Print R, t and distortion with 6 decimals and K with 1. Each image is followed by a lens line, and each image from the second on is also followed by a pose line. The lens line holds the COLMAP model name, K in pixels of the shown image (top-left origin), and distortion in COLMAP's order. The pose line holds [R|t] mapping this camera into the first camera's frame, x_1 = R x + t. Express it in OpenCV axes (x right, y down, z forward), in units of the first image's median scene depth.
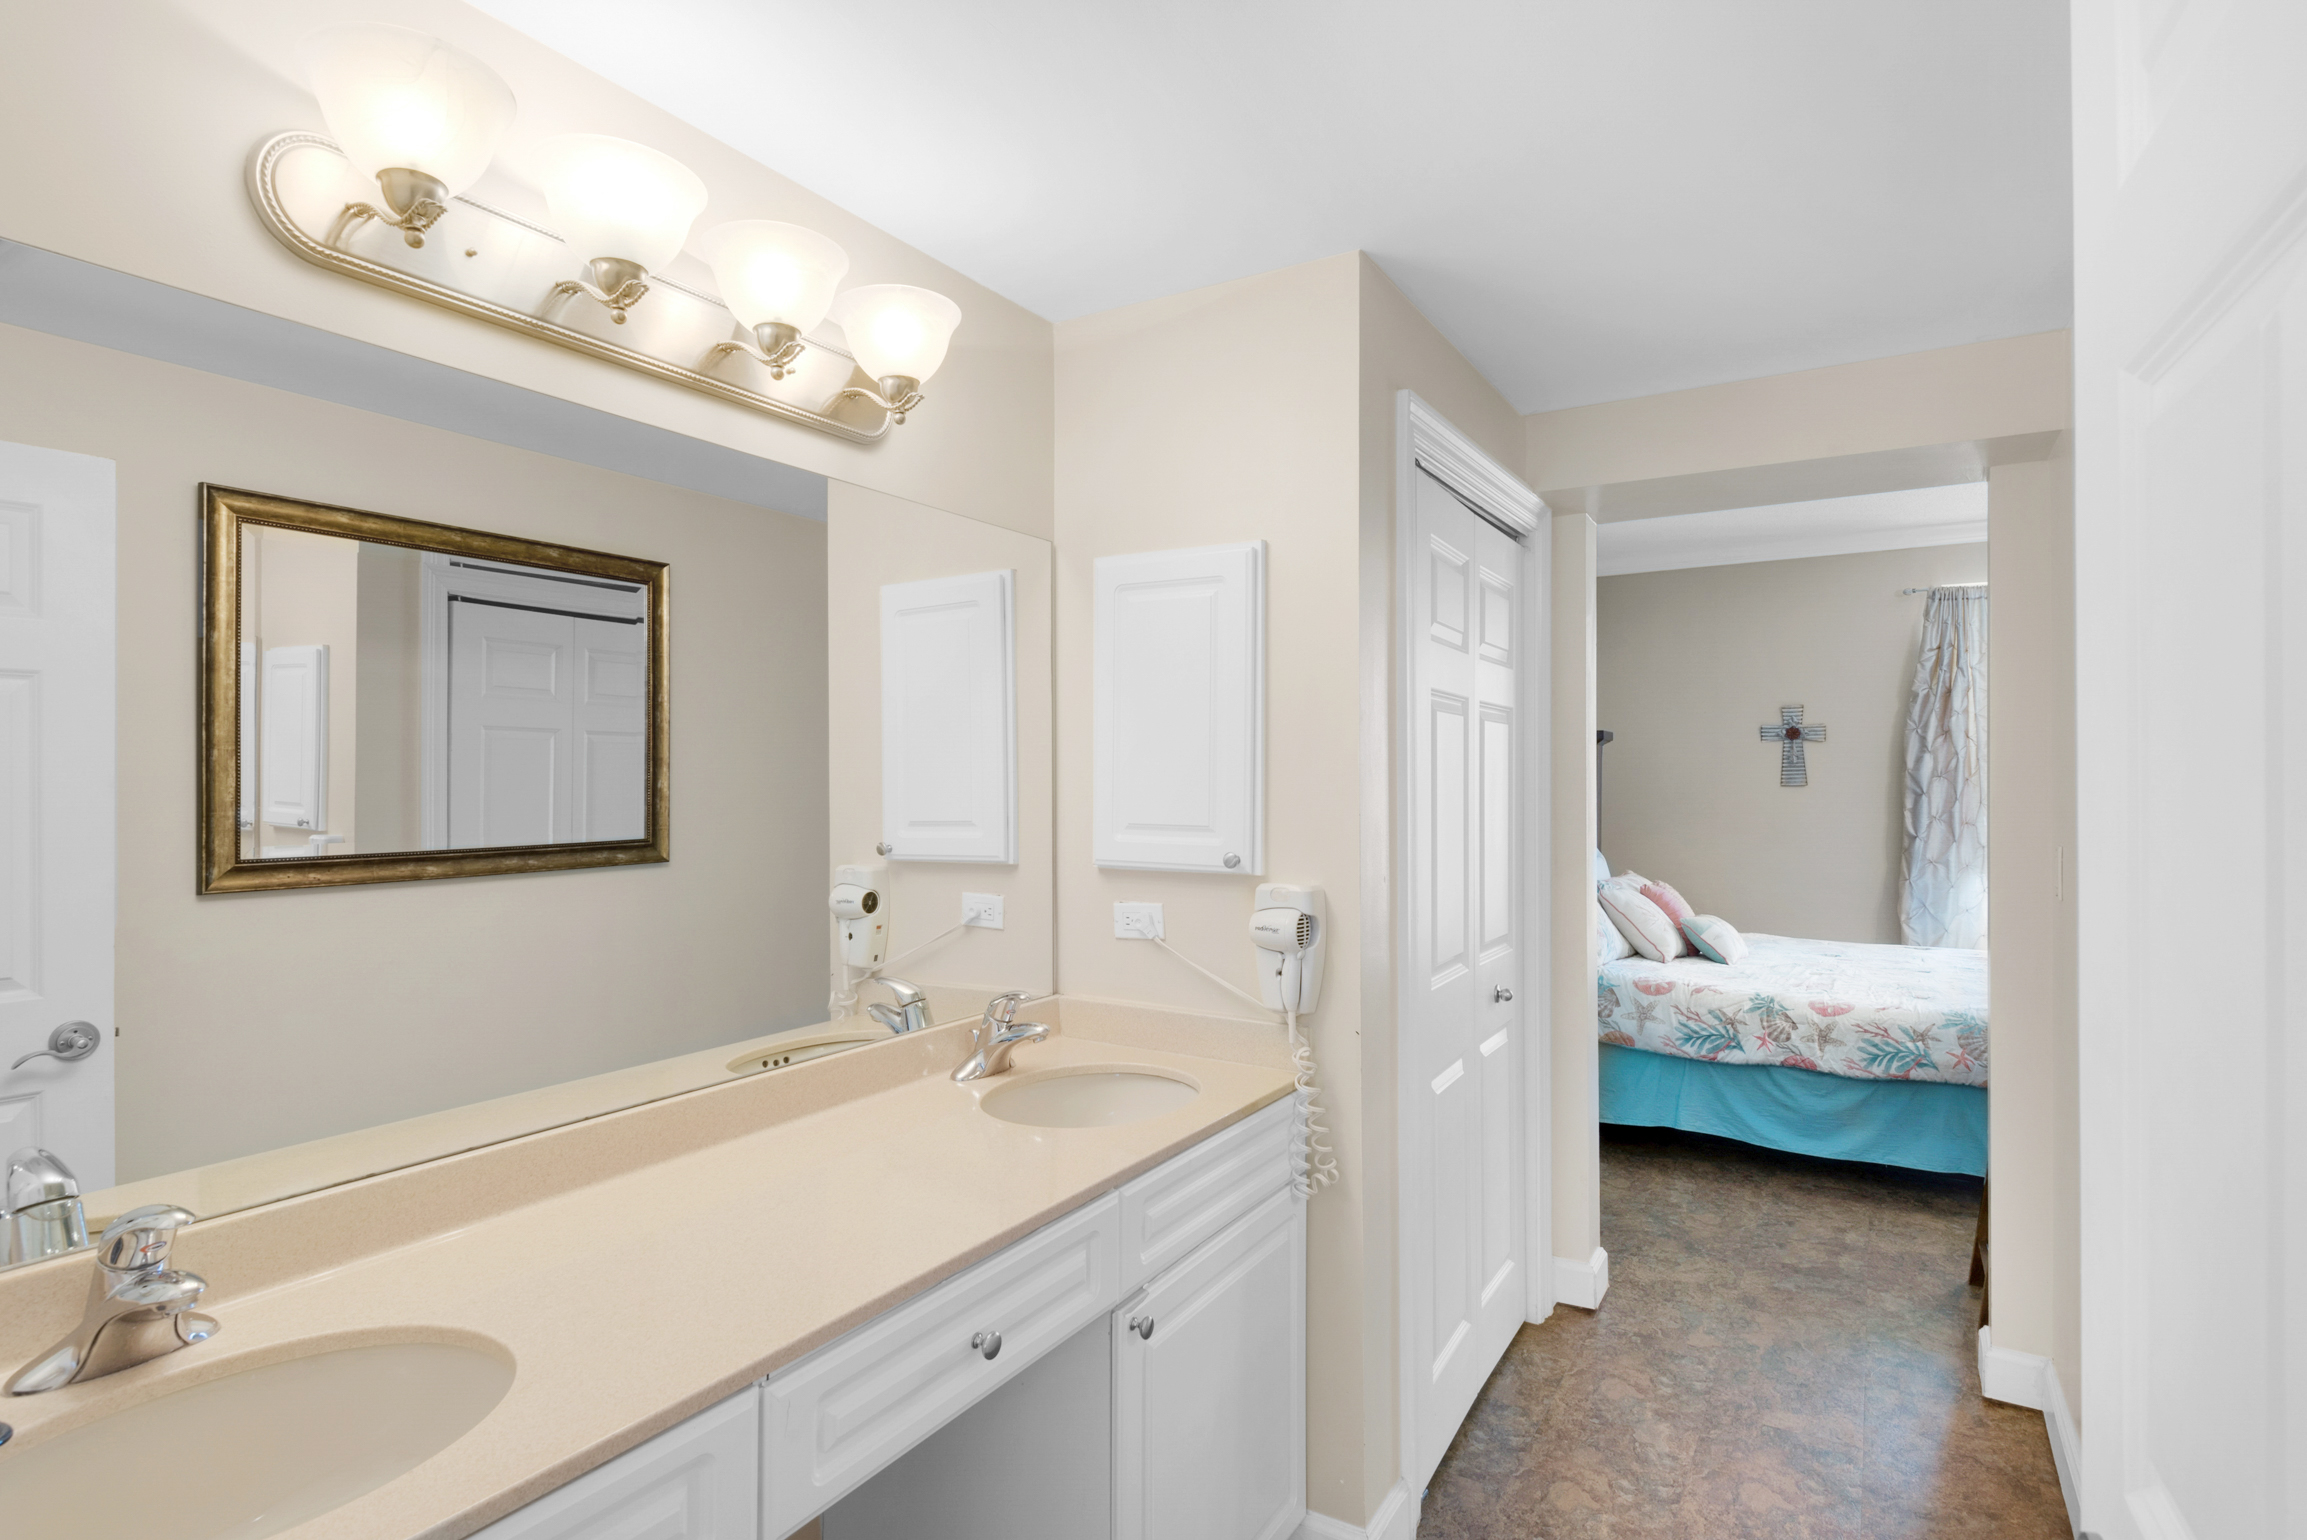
lens RADIAL K [[1248.4, 0, 1137.8], [0, 1248.4, 774.6], [0, 0, 1]] dist [0.024570, -0.012509]
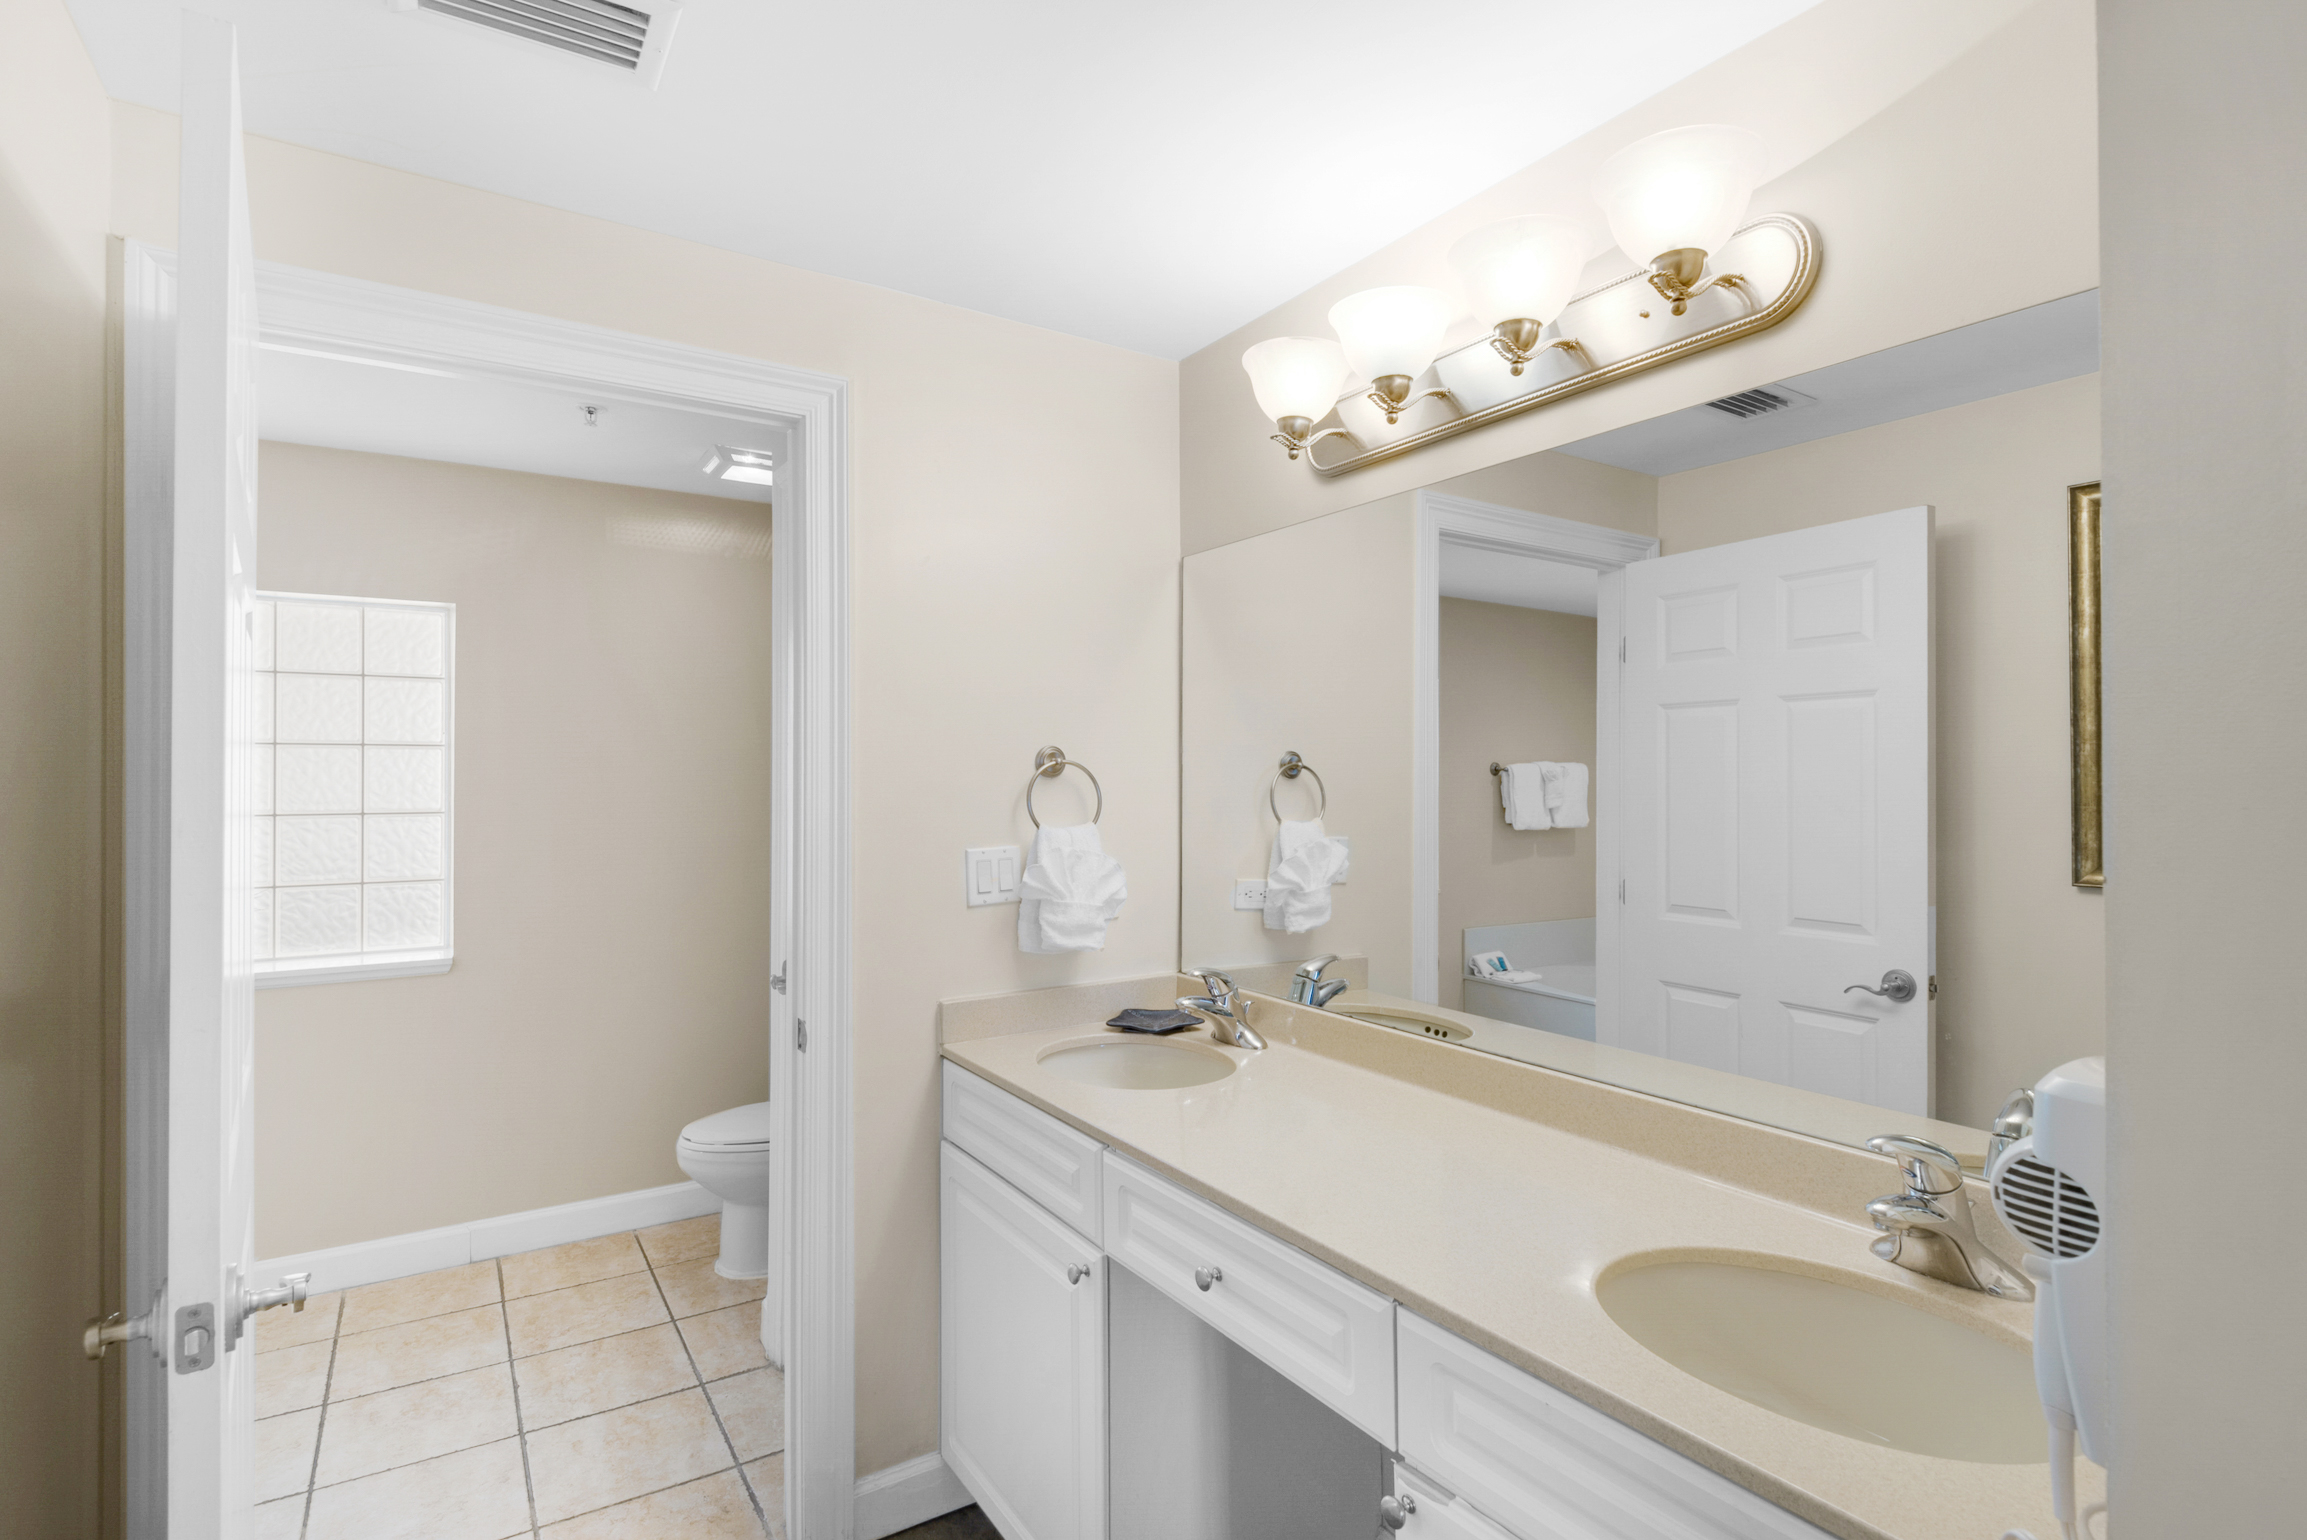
lens RADIAL K [[1116.2, 0, 1145.4], [0, 1116.2, 768.9], [0, 0, 1]] dist [0.029905, -0.010149]
pose [[-0.444274, -0.008220, -0.895853, 0.686468], [0.003792, 0.999932, -0.011055, 0.010560], [0.895883, -0.008309, -0.444213, 1.195578]]
